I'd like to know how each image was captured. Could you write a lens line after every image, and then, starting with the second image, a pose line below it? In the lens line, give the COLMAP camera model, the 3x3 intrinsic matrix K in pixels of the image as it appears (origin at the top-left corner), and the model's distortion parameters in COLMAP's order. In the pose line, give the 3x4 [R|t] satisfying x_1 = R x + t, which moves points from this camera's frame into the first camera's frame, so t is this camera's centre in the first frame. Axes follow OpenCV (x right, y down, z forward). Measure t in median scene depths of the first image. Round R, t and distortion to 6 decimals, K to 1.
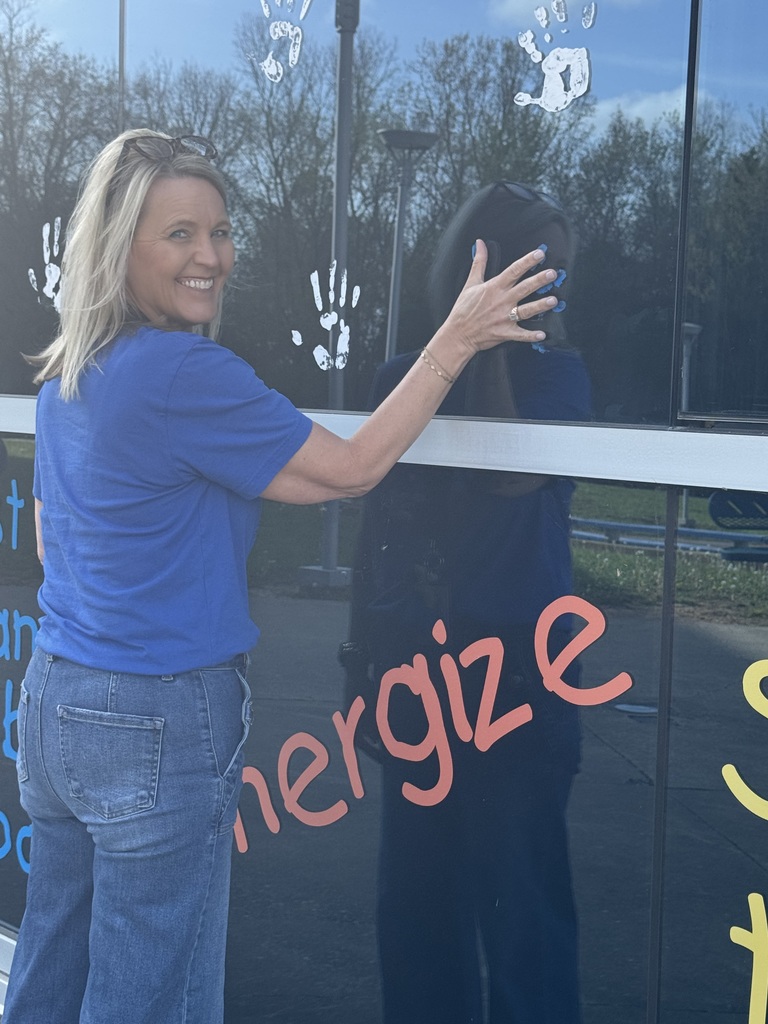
lens RADIAL K [[1787.9, 0, 355.8], [0, 1787.9, 512.5], [0, 0, 1]] dist [0.263845, -0.149383]
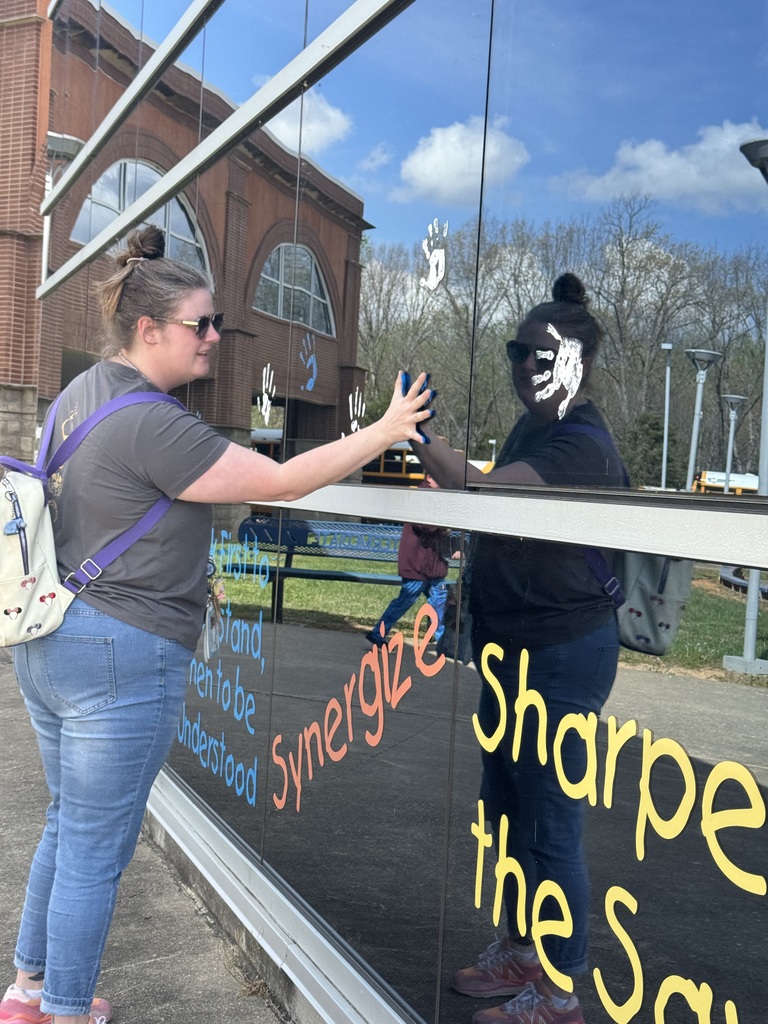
lens RADIAL K [[1435.4, 0, 384.0], [0, 1435.4, 512.0], [0, 0, 1]] dist [0.363381, 0.025800]
pose [[0.937246, 0.027233, -0.347602, 0.433924], [-0.049859, 0.997167, -0.056312, 0.033606], [0.345084, 0.070110, 0.935950, -0.132358]]
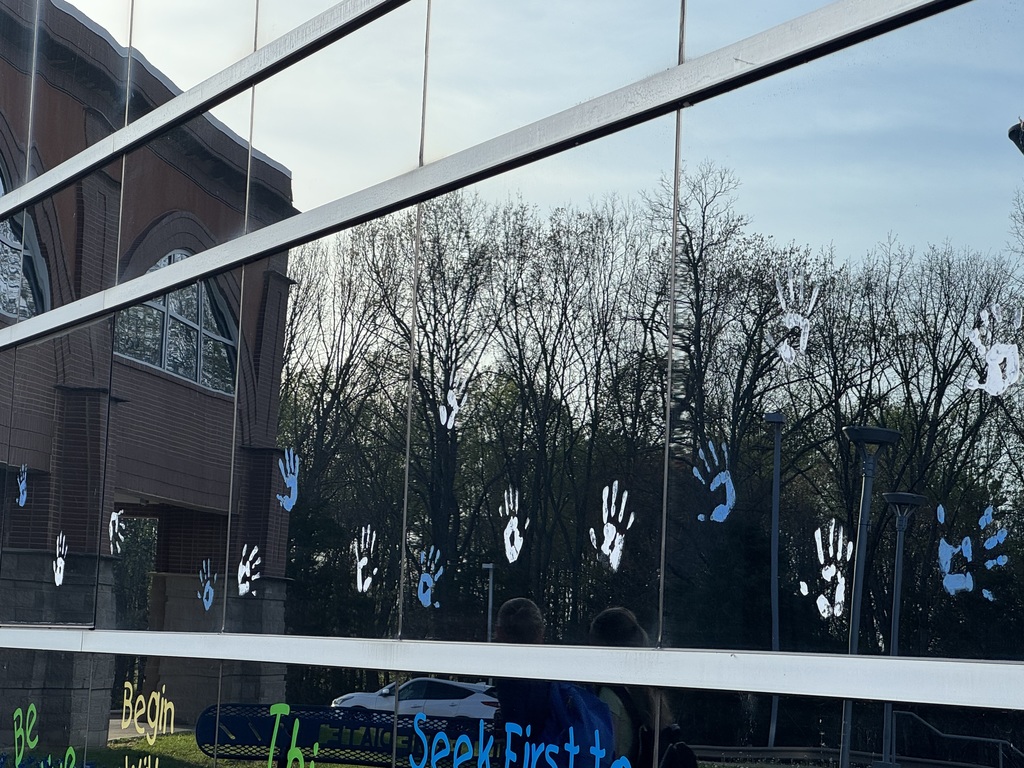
lens RADIAL K [[2509.6, 0, 512.0], [0, 2509.6, 384.0], [0, 0, 1]] dist [-0.091203, -0.590211]
pose [[0.966156, -0.016862, -0.257406, 0.193736], [-0.031787, 0.982474, -0.183668, 0.067692], [0.255992, 0.185634, 0.948688, -0.530271]]
